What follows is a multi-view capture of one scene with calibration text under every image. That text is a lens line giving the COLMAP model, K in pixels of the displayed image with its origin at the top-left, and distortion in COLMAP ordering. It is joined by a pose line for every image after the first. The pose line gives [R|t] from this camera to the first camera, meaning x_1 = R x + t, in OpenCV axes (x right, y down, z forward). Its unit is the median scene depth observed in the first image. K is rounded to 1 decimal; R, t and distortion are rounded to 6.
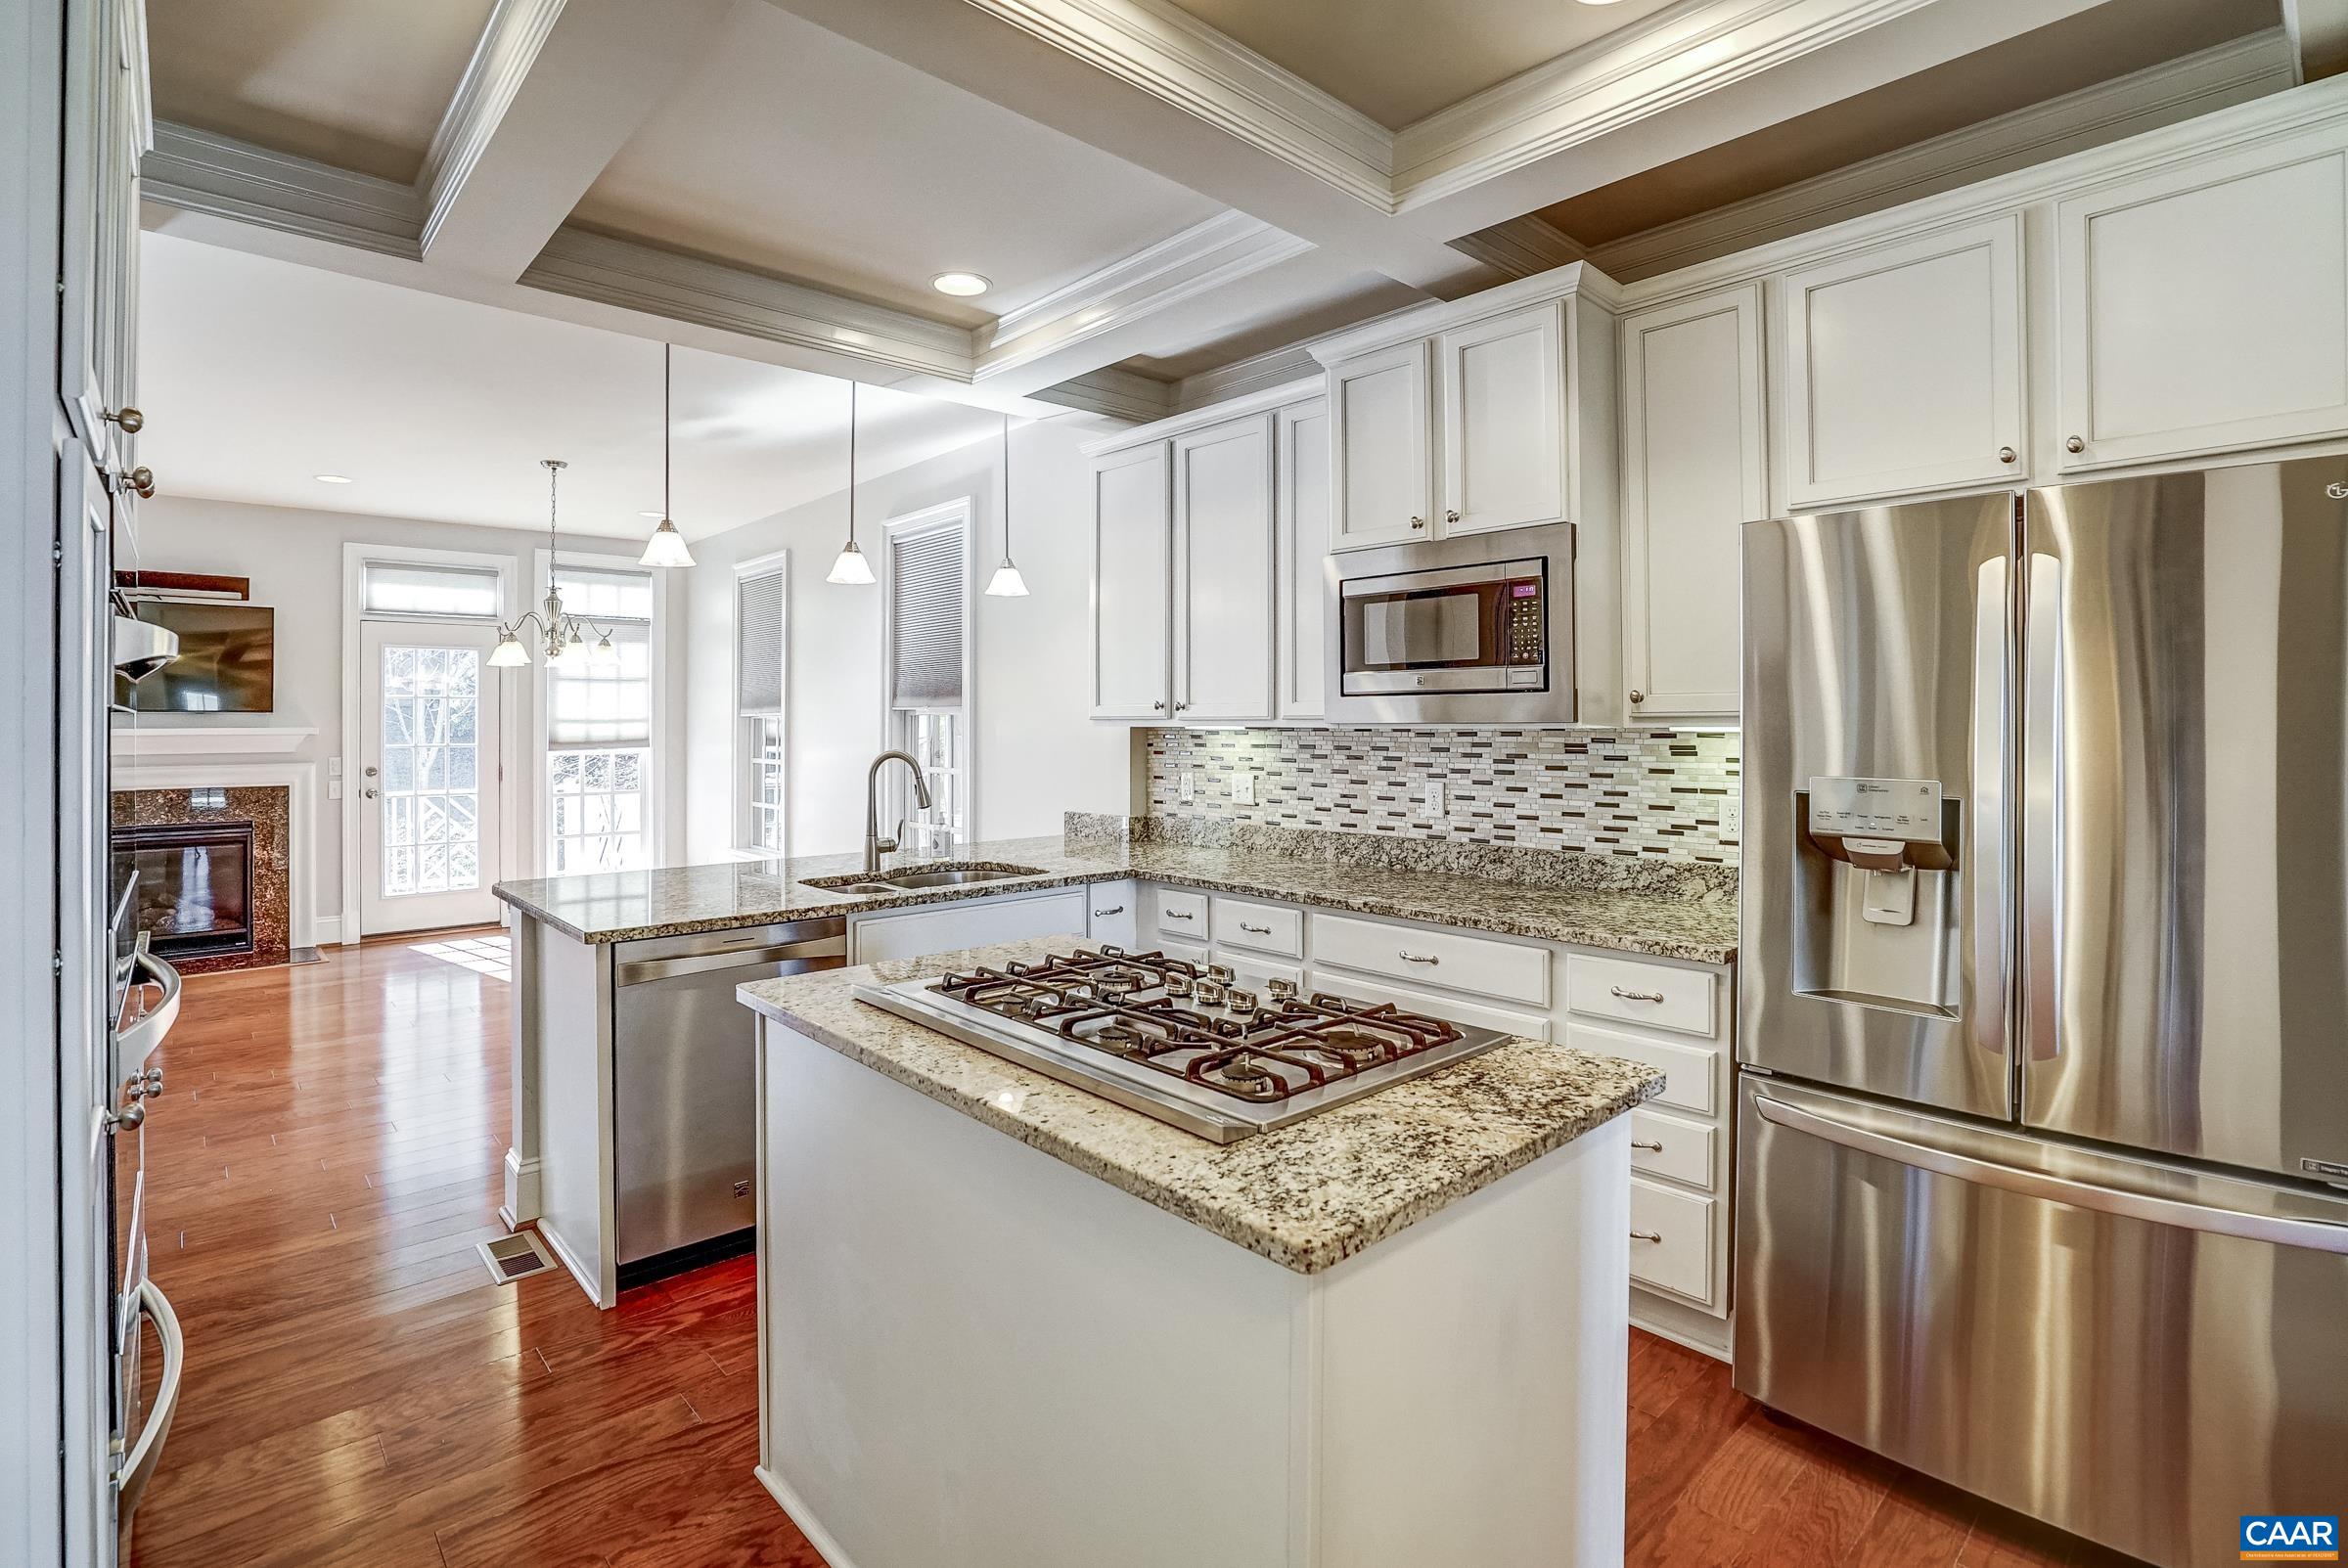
lens RADIAL K [[1100.6, 0, 1119.4], [0, 1100.6, 716.7], [0, 0, 1]] dist [-0.035707, 0.007406]
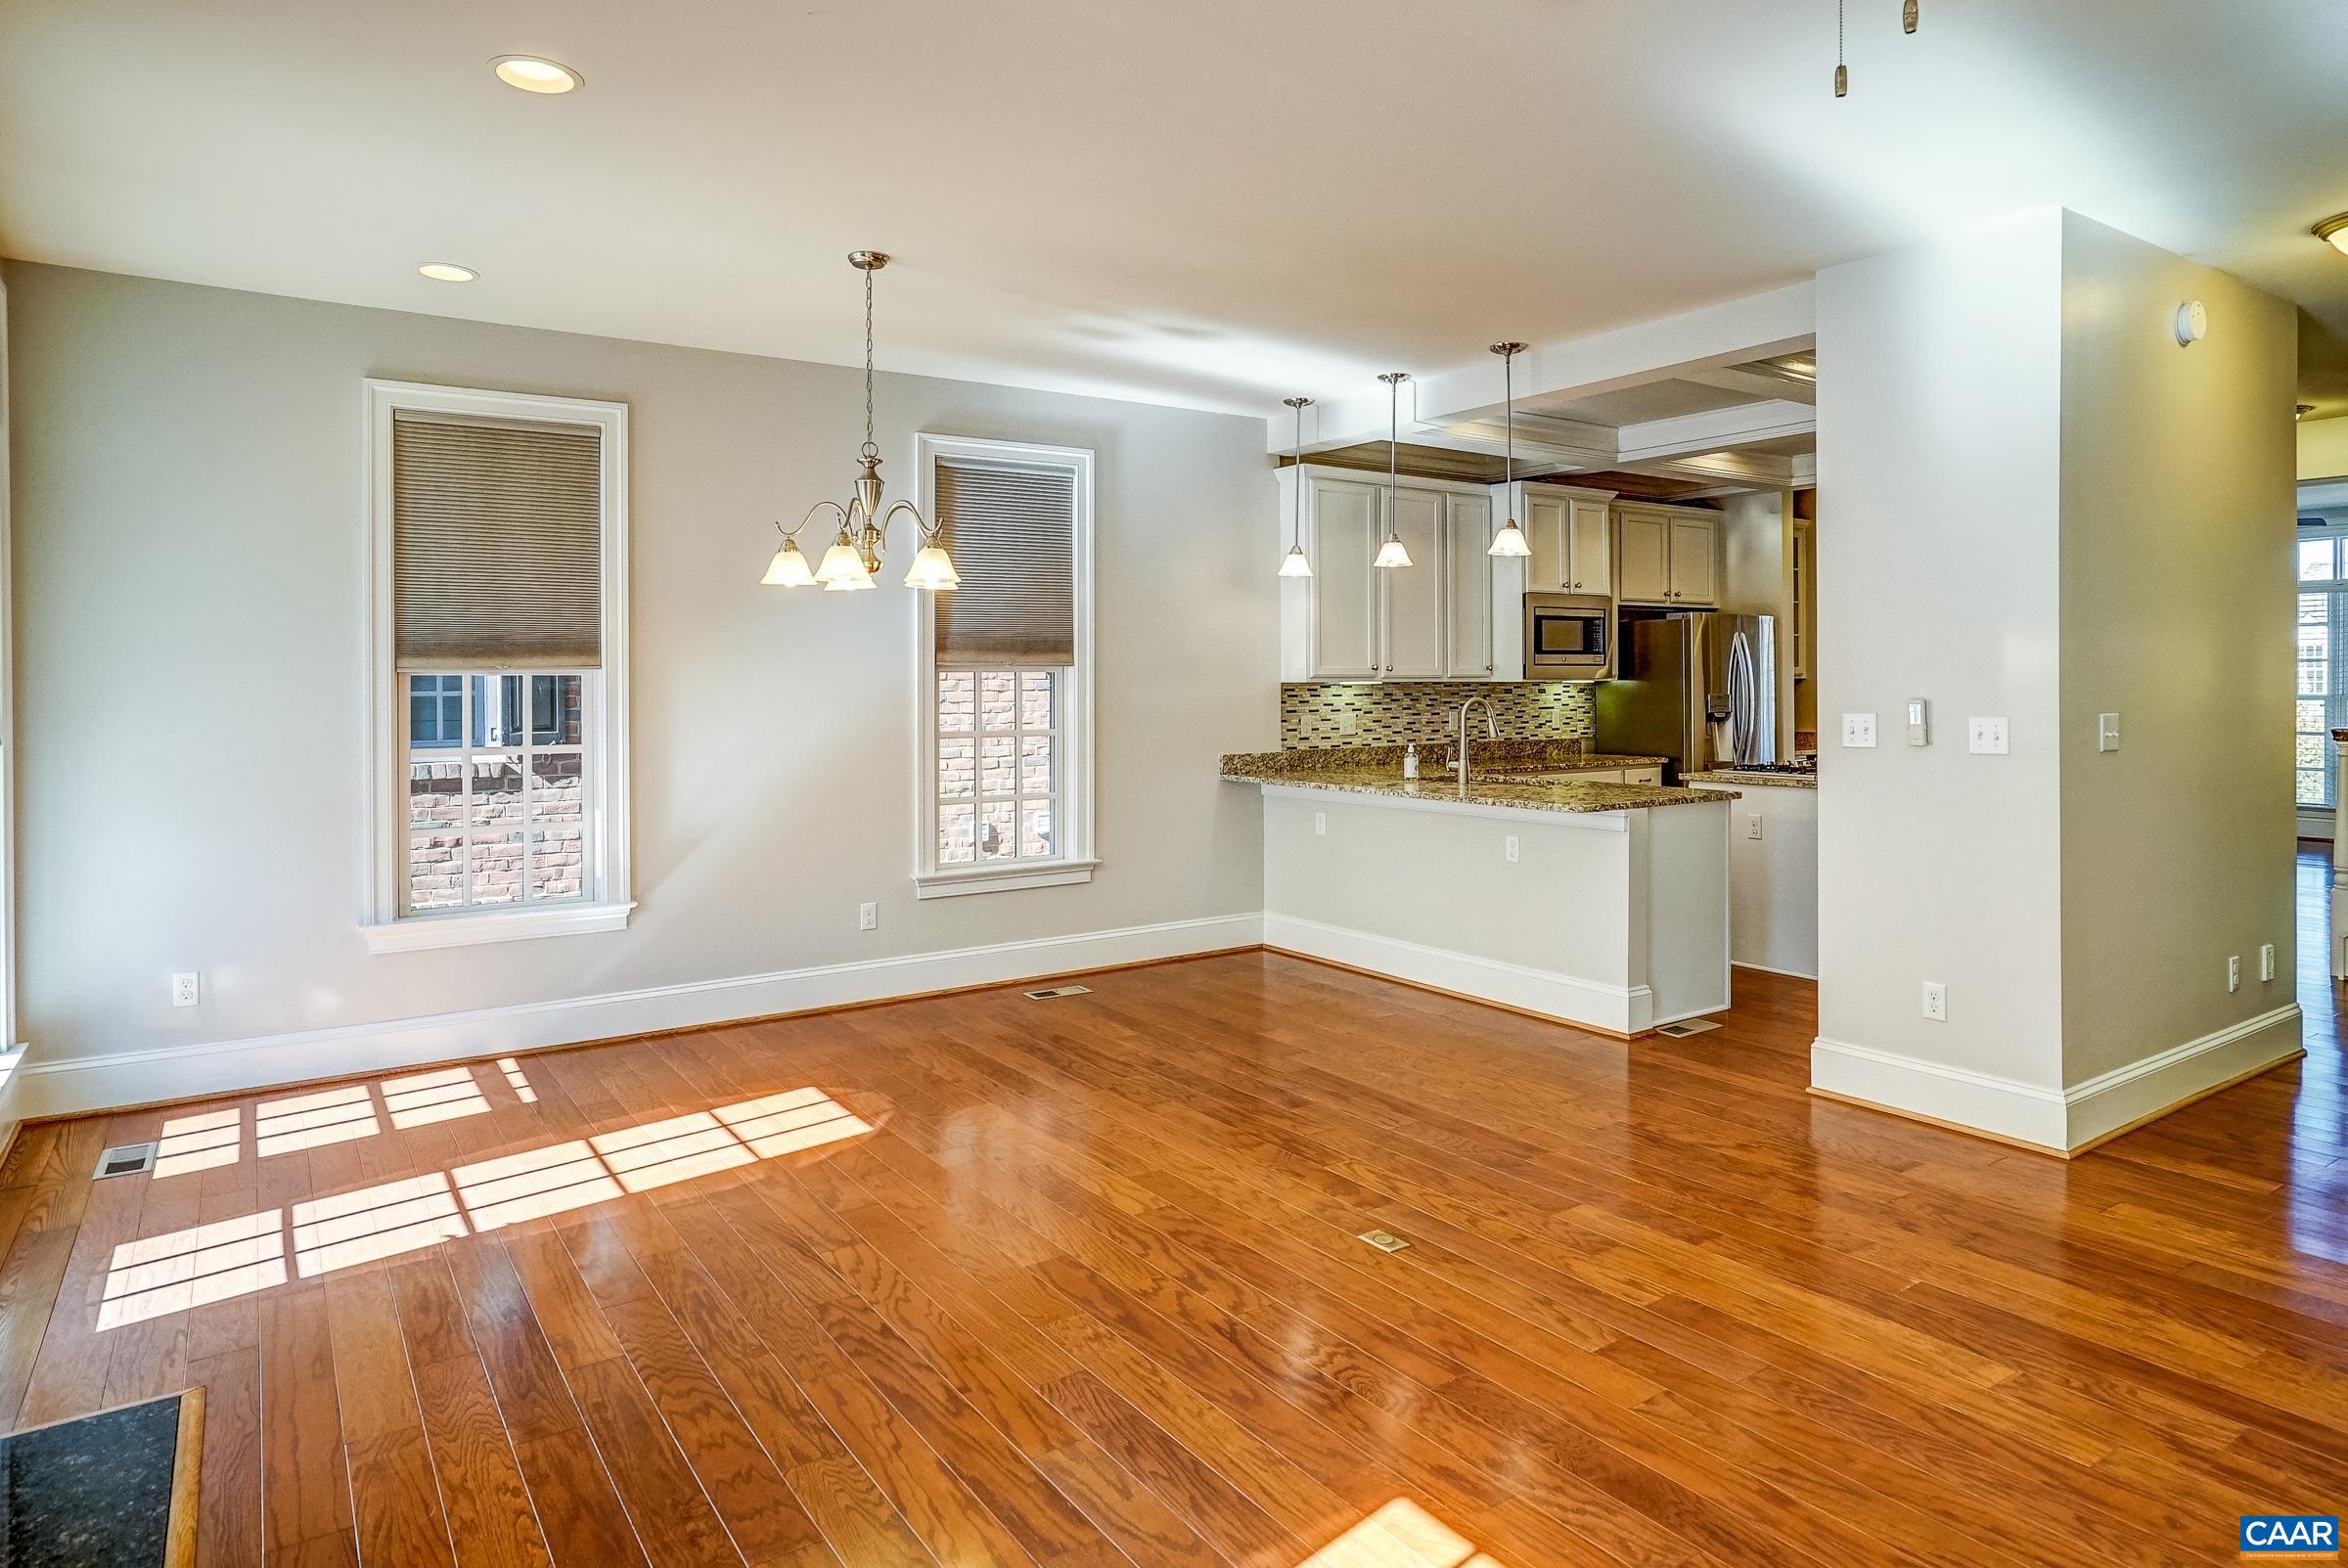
lens RADIAL K [[1319.9, 0, 1144.6], [0, 1319.9, 680.0], [0, 0, 1]] dist [-0.031458, 0.001180]
pose [[0.156483, 0.000884, 0.987680, -2.081967], [-0.001777, 0.999998, -0.000613, 0.009858], [-0.987679, -0.001660, 0.156484, 1.230850]]
